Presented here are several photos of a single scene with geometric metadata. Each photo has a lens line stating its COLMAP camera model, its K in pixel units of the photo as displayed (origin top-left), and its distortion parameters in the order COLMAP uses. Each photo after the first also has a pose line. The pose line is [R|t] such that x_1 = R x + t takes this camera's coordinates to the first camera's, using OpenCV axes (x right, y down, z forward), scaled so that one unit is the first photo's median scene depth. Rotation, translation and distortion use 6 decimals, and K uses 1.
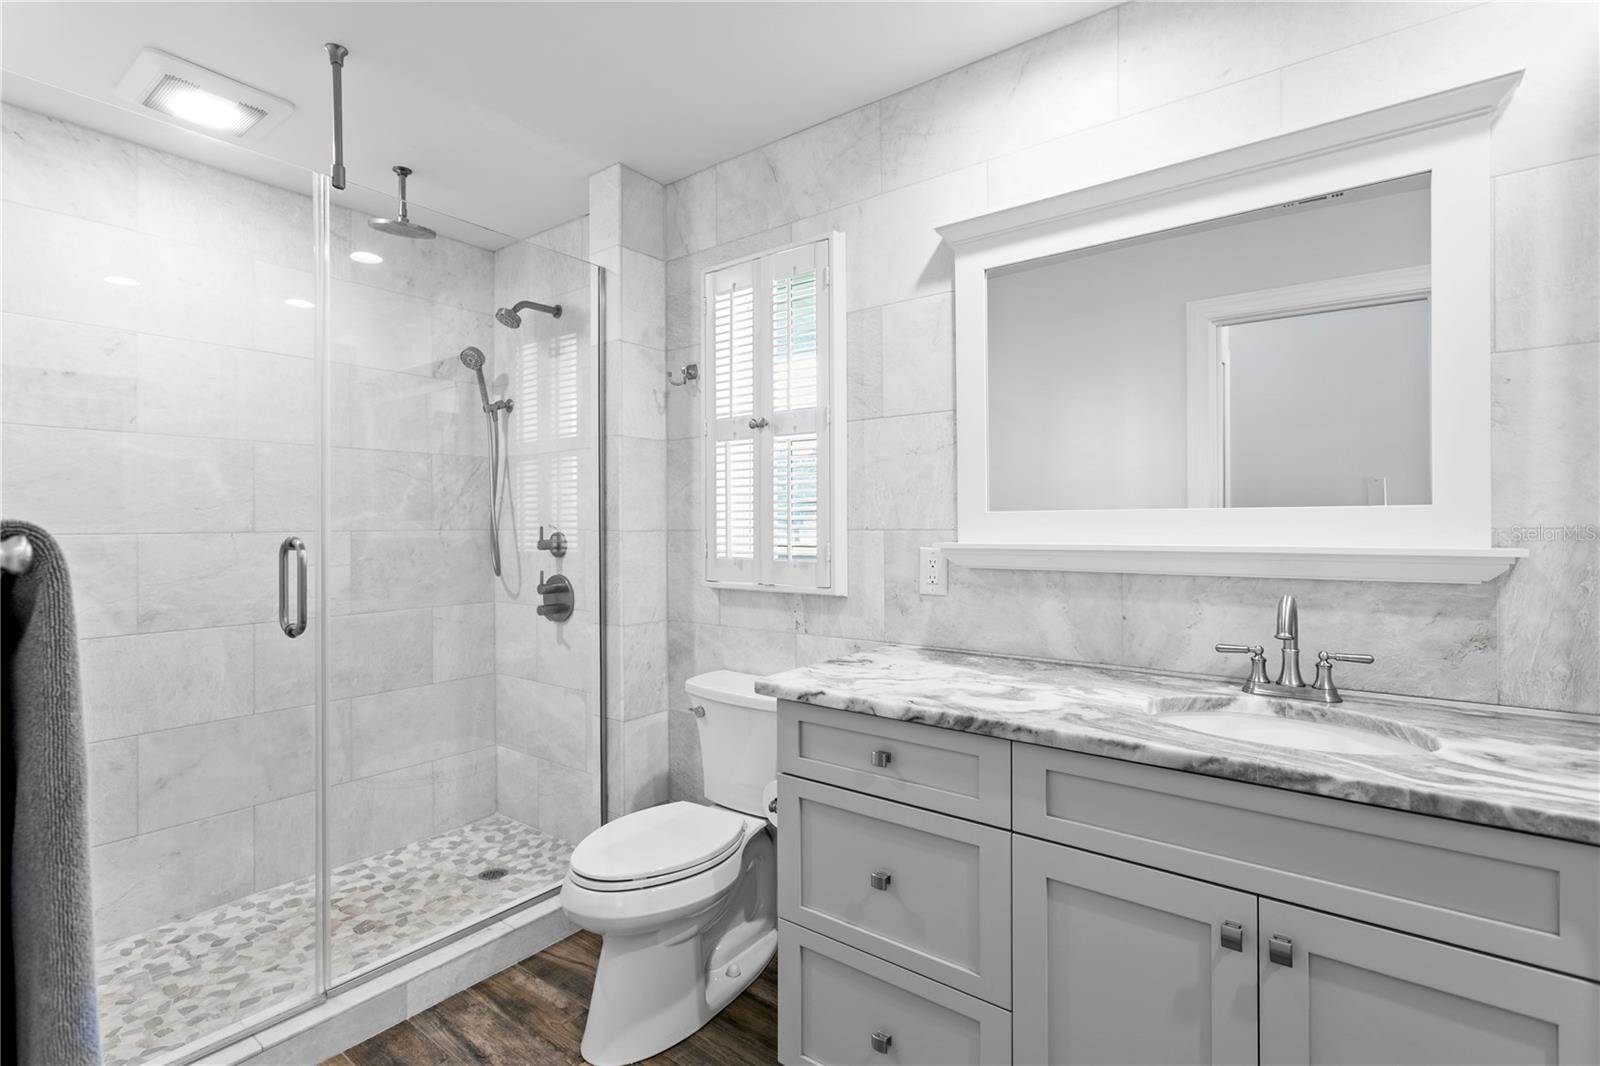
lens RADIAL K [[754.9, 0, 789.1], [0, 754.9, 528.7], [0, 0, 1]] dist [0.004244, 0.000318]
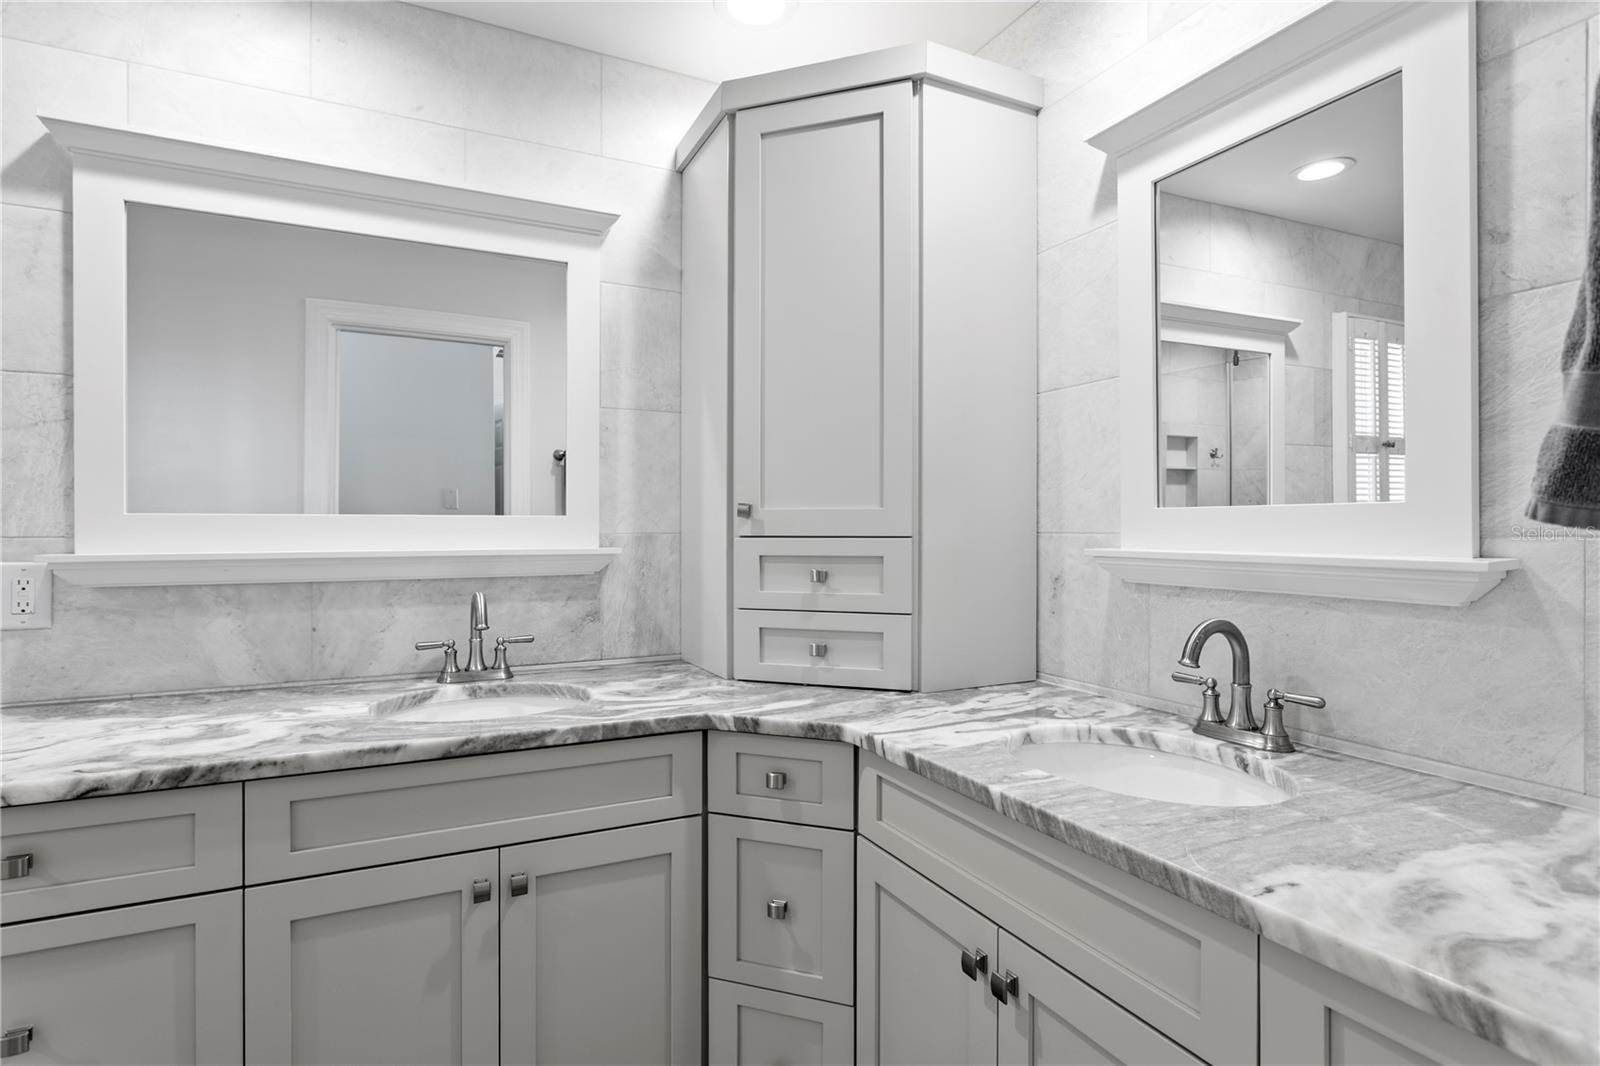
lens RADIAL K [[778.6, 0, 784.8], [0, 778.6, 538.9], [0, 0, 1]] dist [-0.010663, 0.005899]
pose [[0.452363, -0.007118, 0.891805, -0.184996], [0.003085, 0.999975, 0.006416, 0.001037], [-0.891828, -0.000152, 0.452374, 0.047152]]
